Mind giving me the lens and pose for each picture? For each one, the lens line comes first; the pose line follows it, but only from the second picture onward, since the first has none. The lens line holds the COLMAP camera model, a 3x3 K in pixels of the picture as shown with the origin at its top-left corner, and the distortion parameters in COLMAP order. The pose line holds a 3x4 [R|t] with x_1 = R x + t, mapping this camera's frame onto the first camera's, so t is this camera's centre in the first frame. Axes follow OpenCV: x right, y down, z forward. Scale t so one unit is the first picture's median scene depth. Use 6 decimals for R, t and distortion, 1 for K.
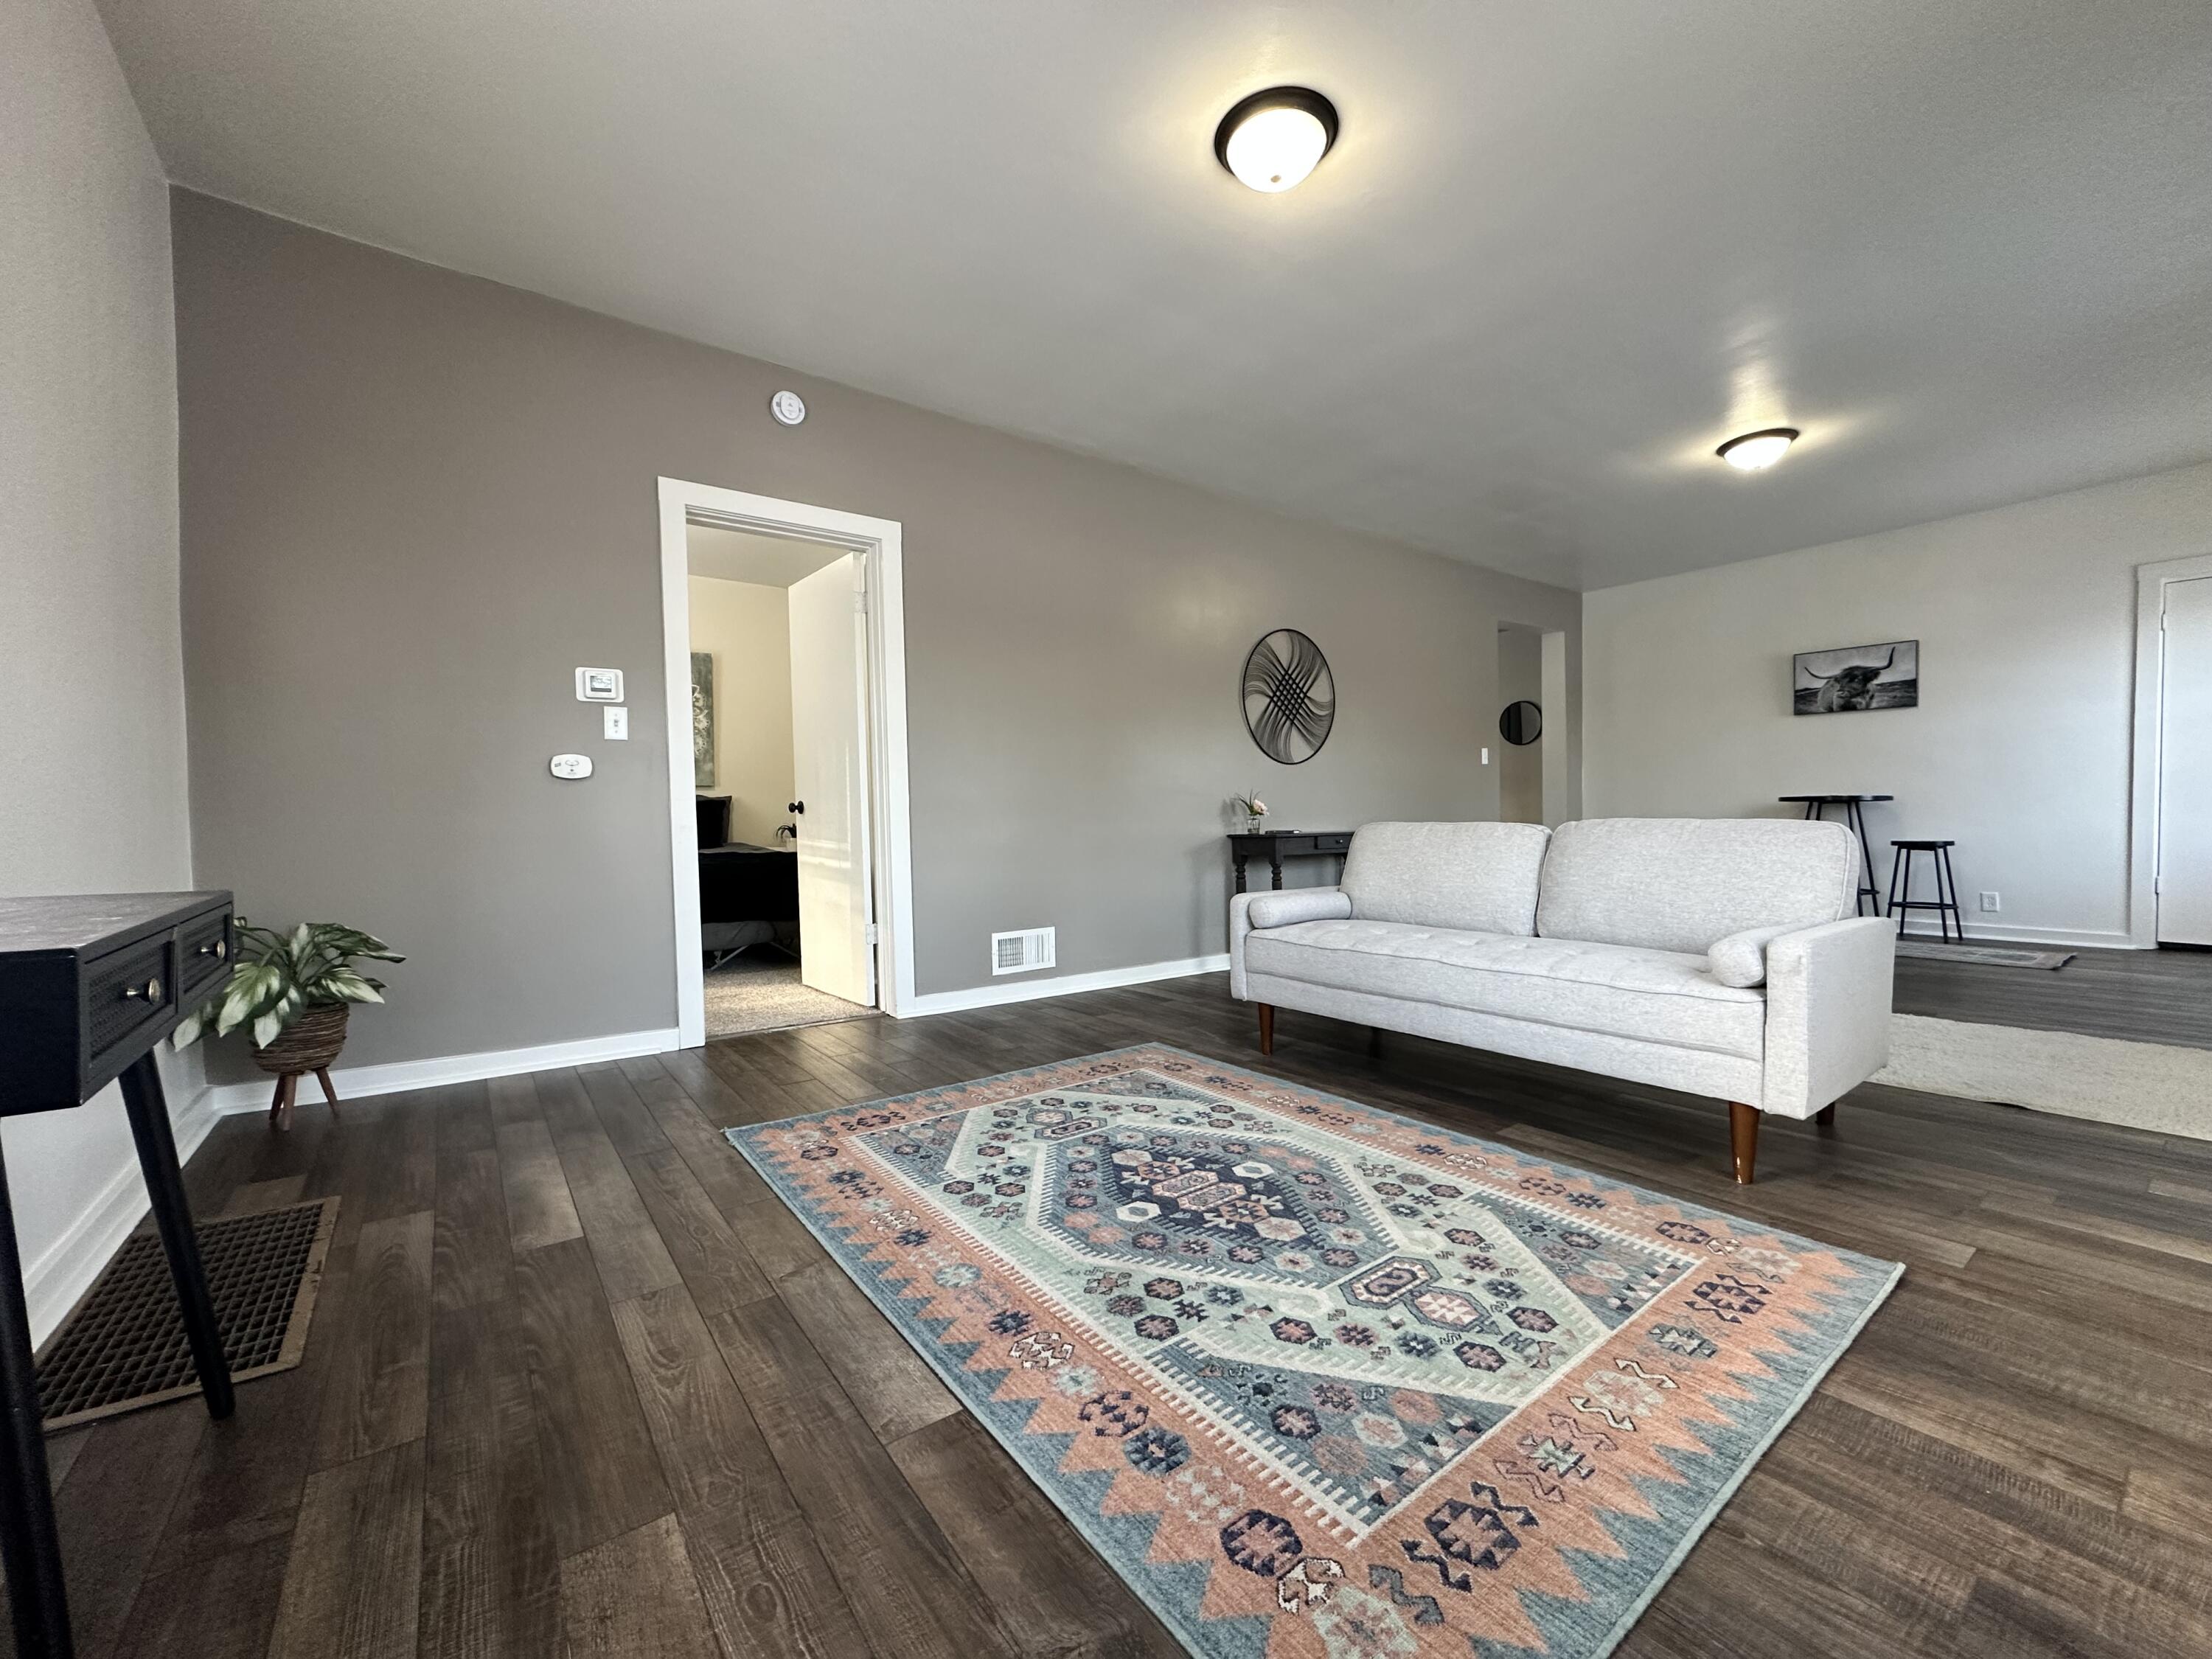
lens RADIAL K [[878.9, 0, 1106.0], [0, 878.9, 829.5], [0, 0, 1]] dist [-0.002703, 0.000173]
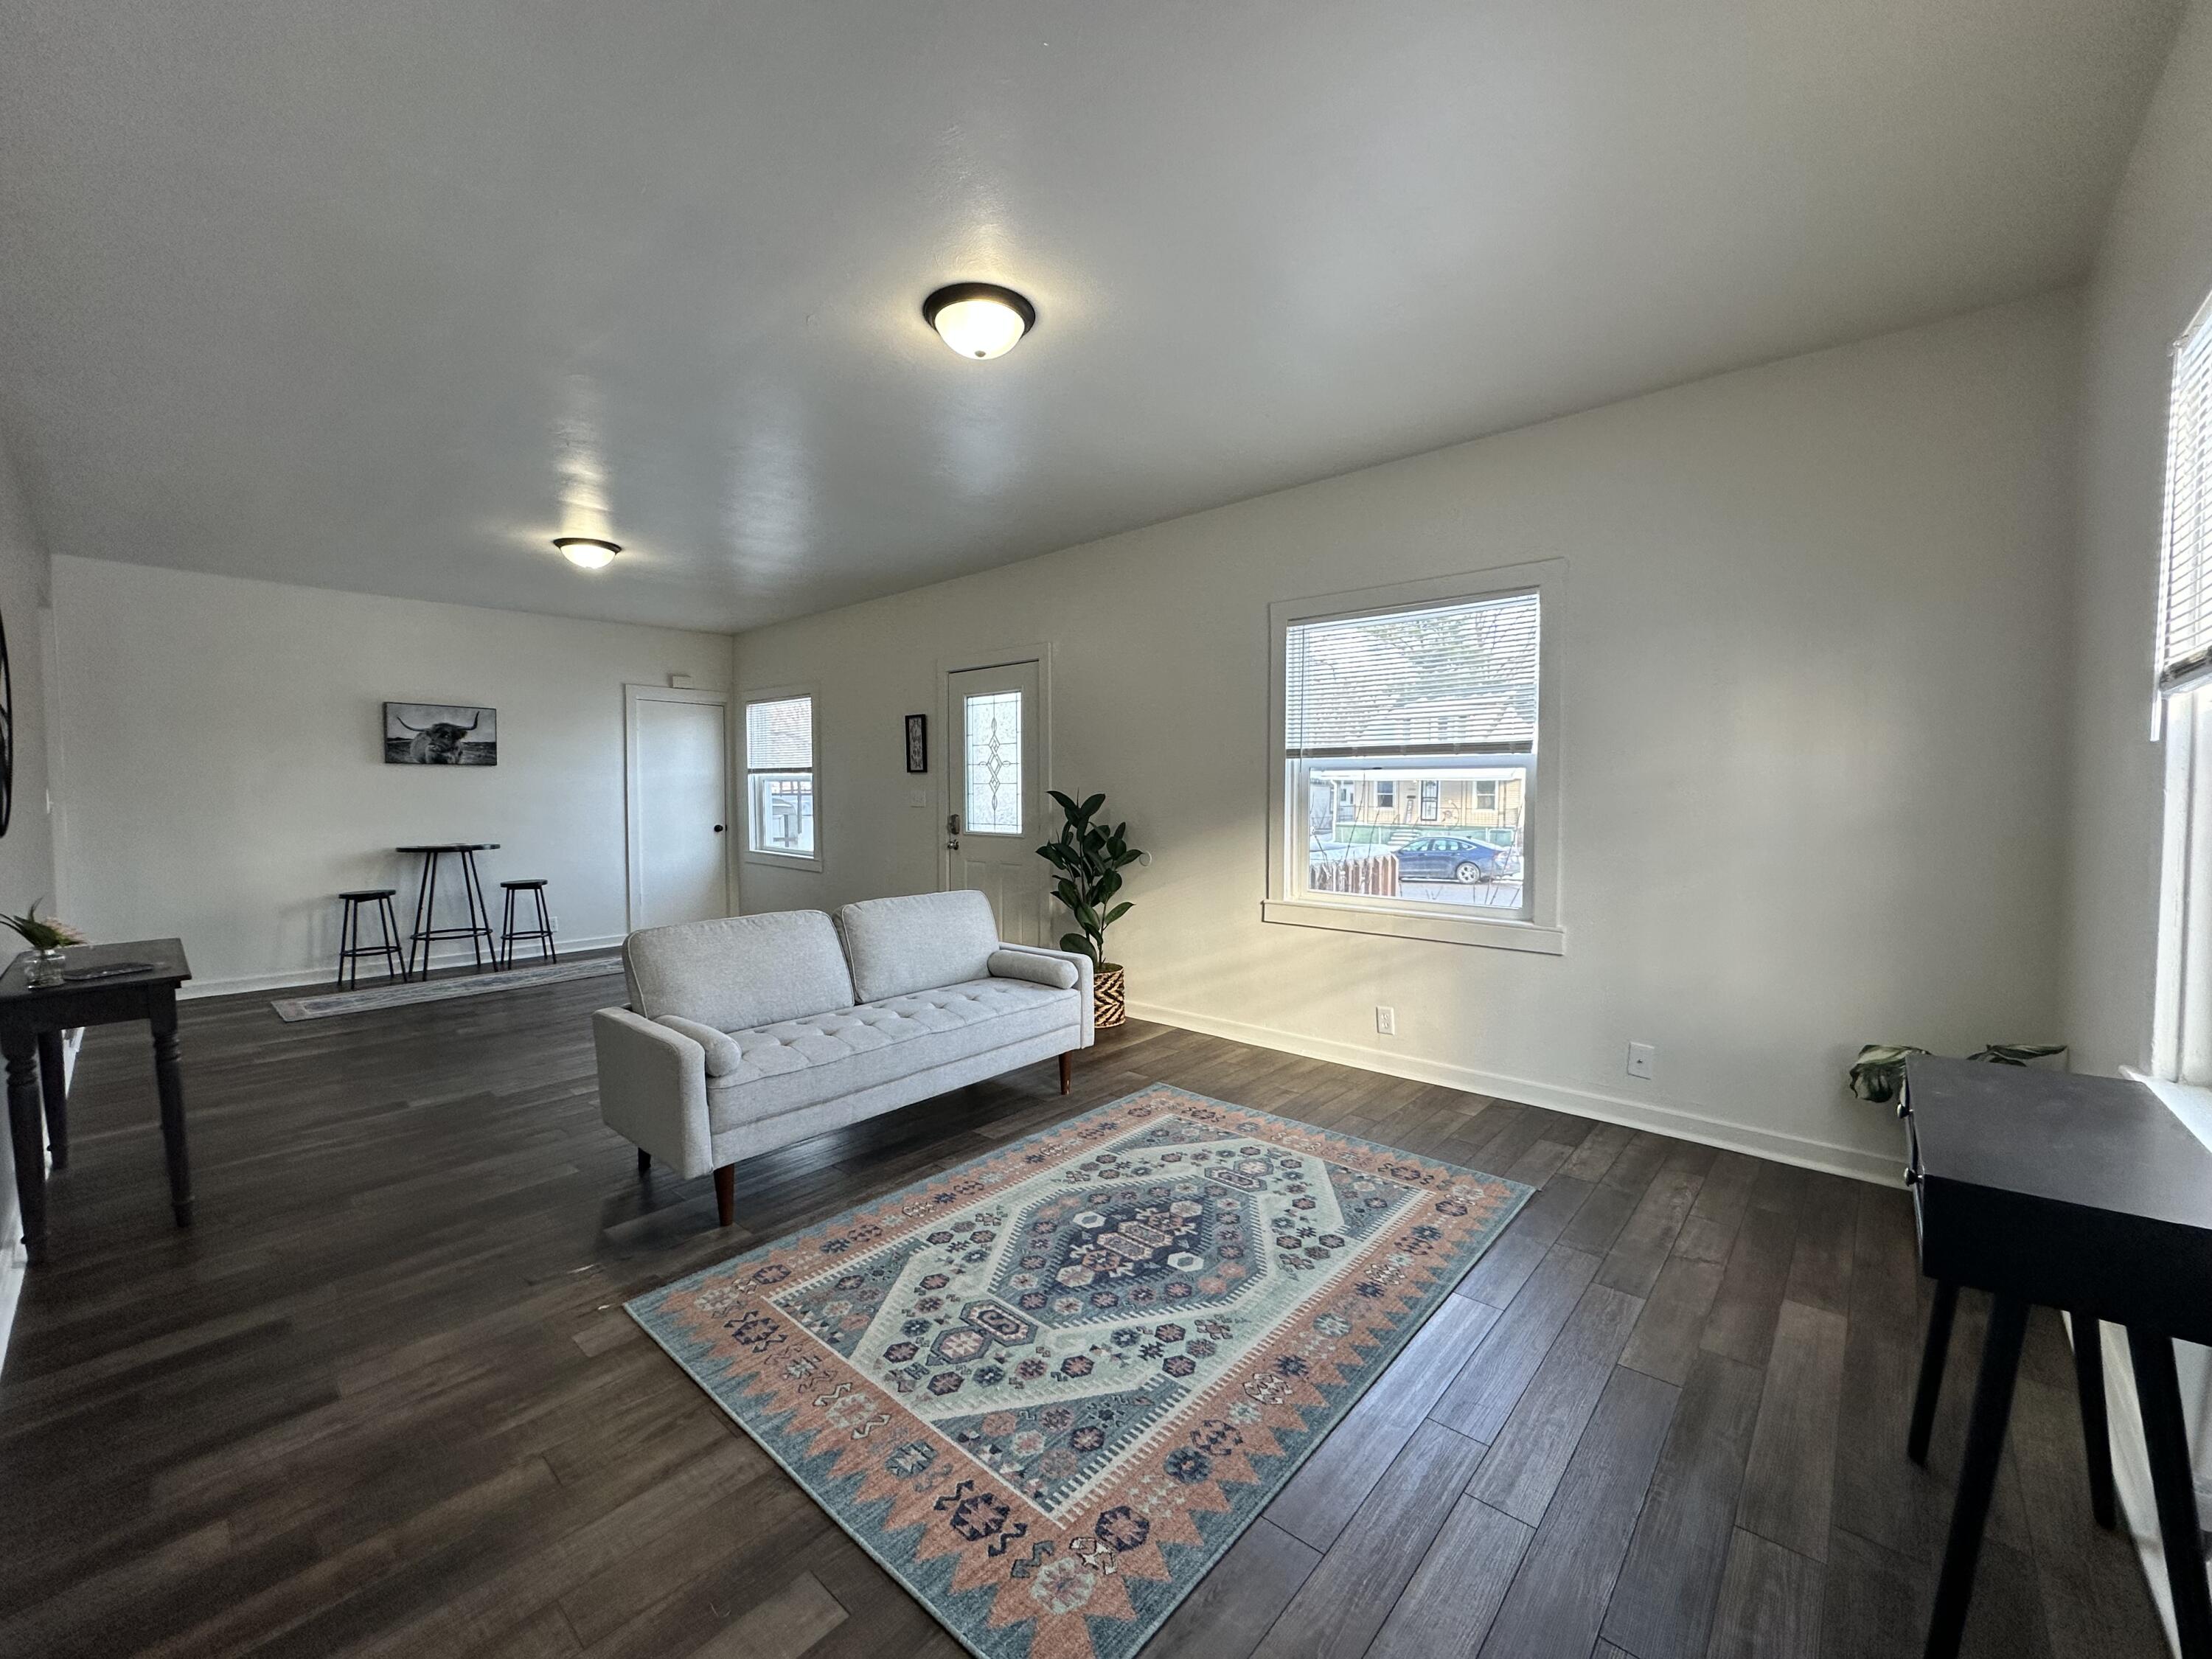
lens RADIAL K [[878.9, 0, 1106.0], [0, 878.9, 829.5], [0, 0, 1]] dist [-0.002703, 0.000173]
pose [[-0.198883, -0.027597, 0.979635, -0.916027], [0.026110, 0.999099, 0.033447, -0.178769], [-0.979675, 0.032231, -0.197983, 1.068759]]
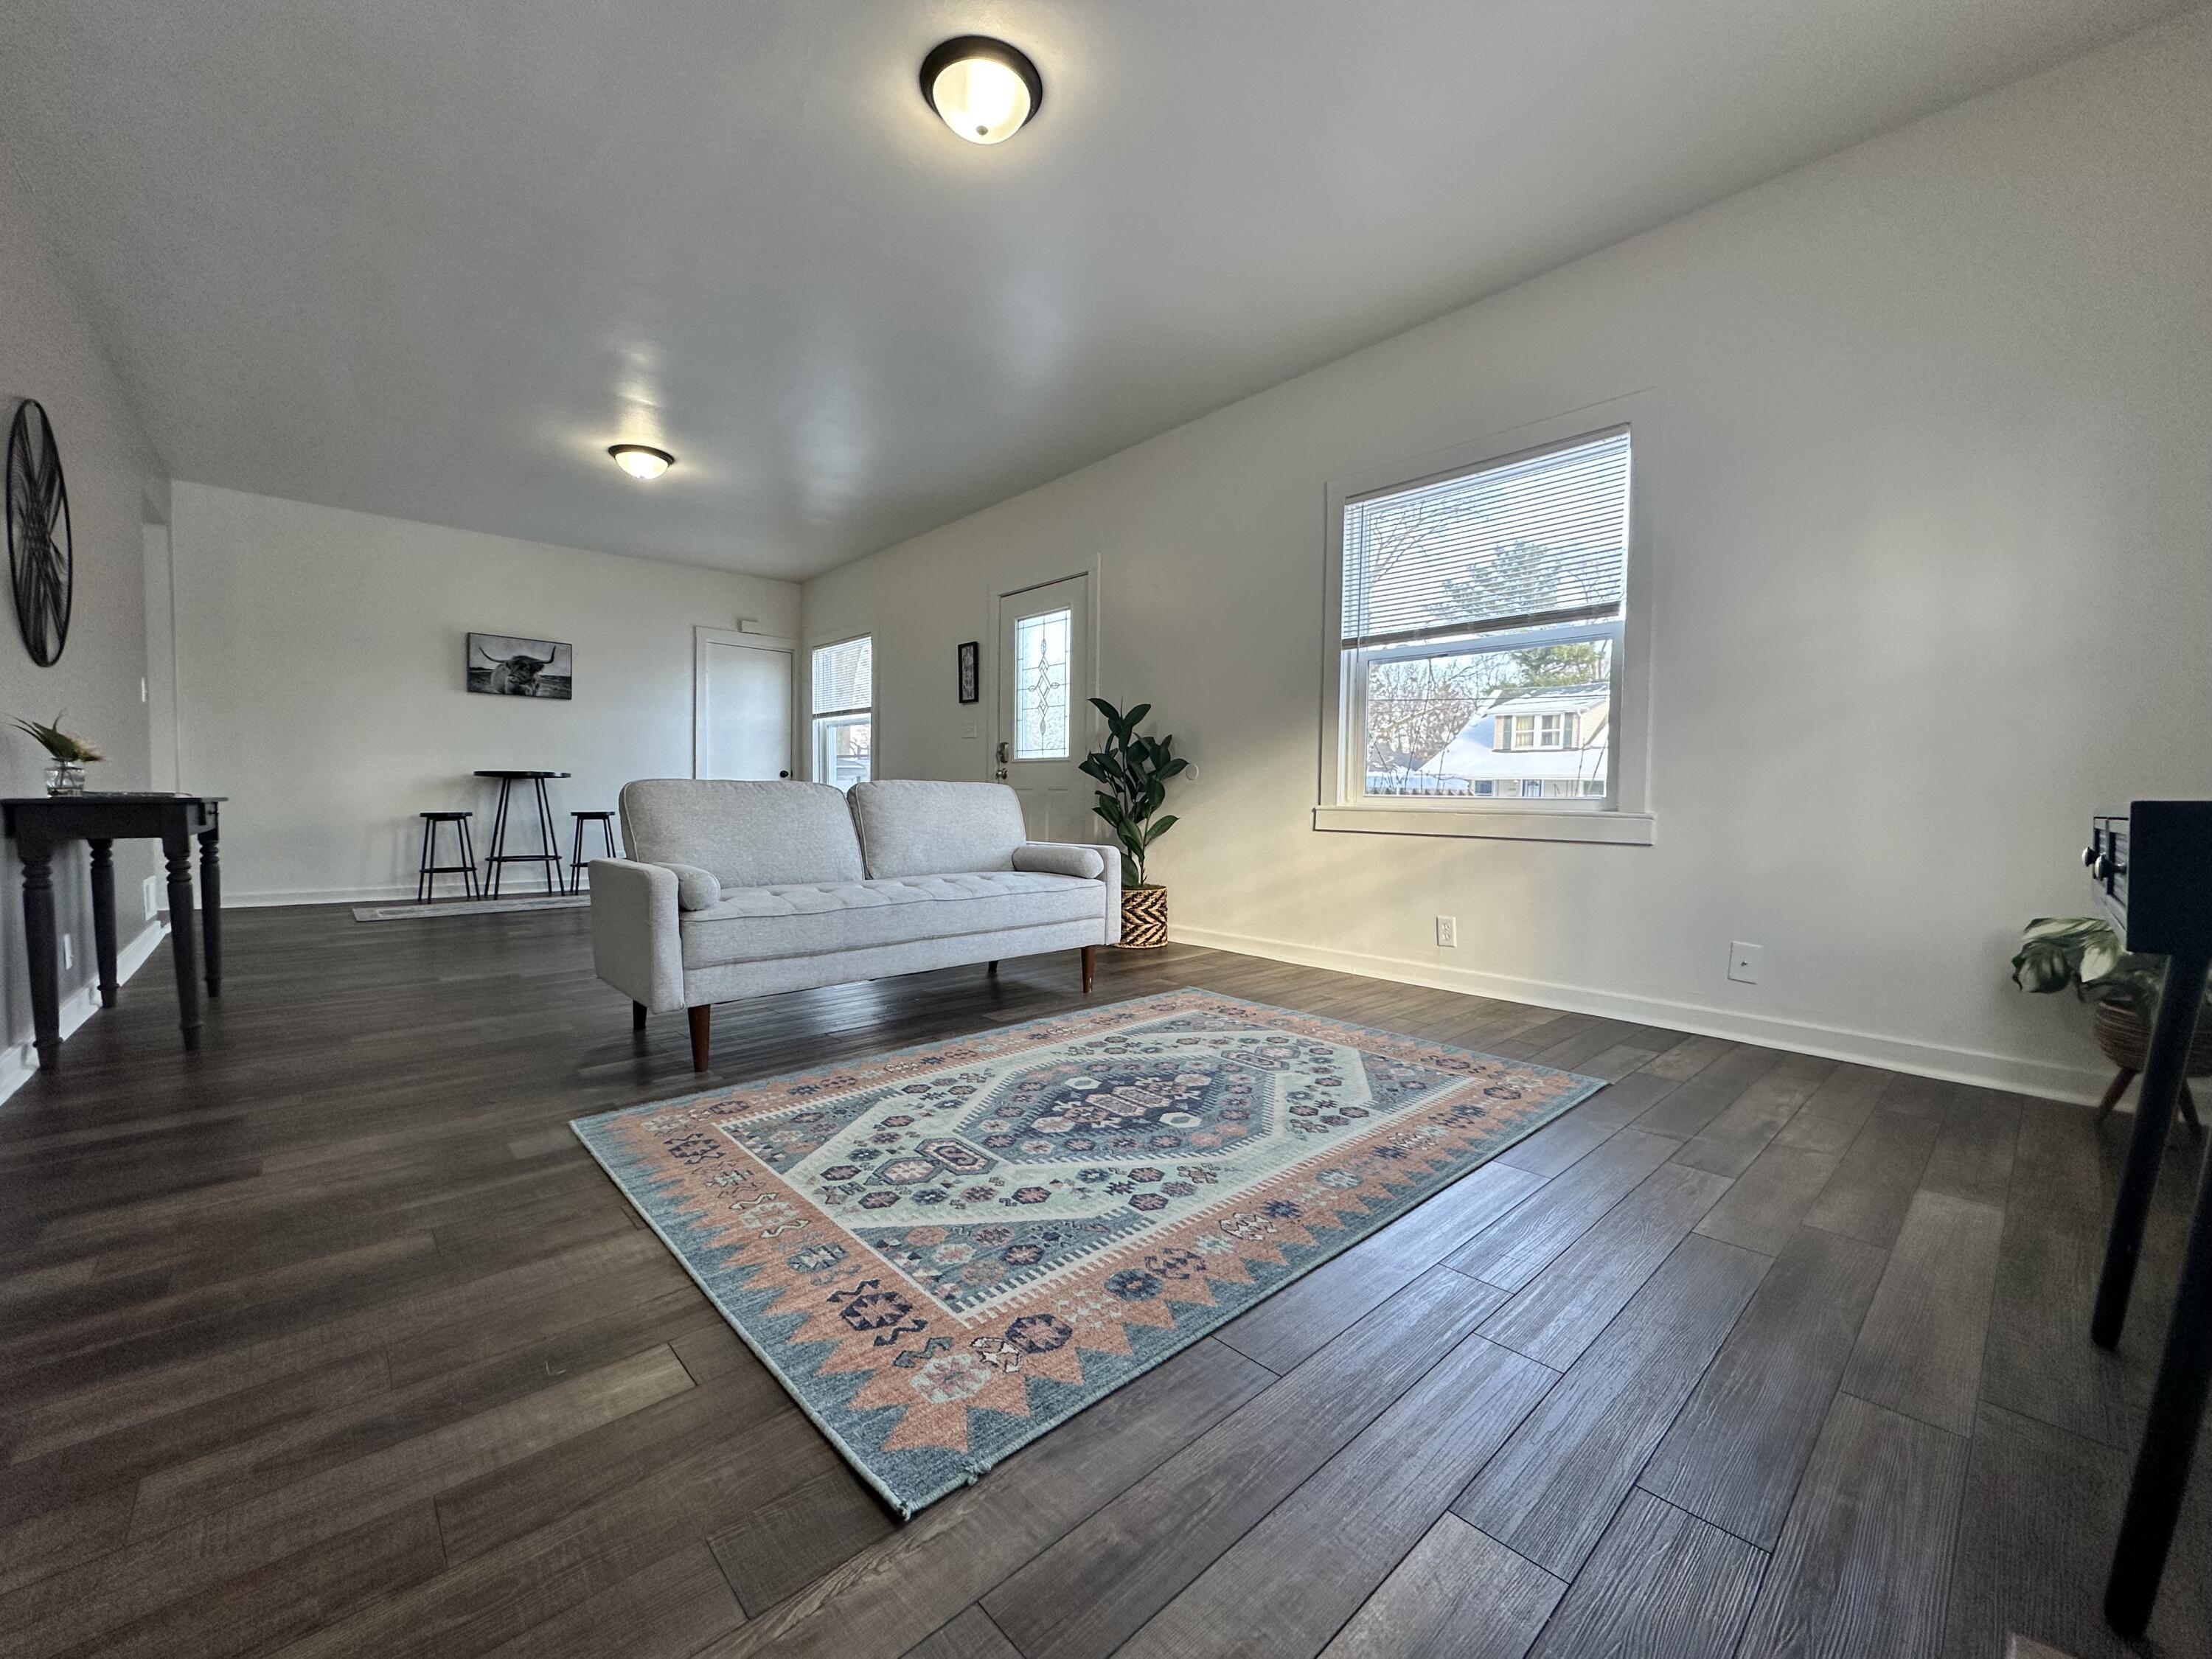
lens RADIAL K [[878.9, 0, 1106.0], [0, 878.9, 829.5], [0, 0, 1]] dist [-0.002703, 0.000173]
pose [[-0.098791, -0.023424, 0.994833, -0.829224], [0.010249, 0.999646, 0.024555, 0.035113], [-0.995055, 0.012622, -0.098516, 0.955397]]
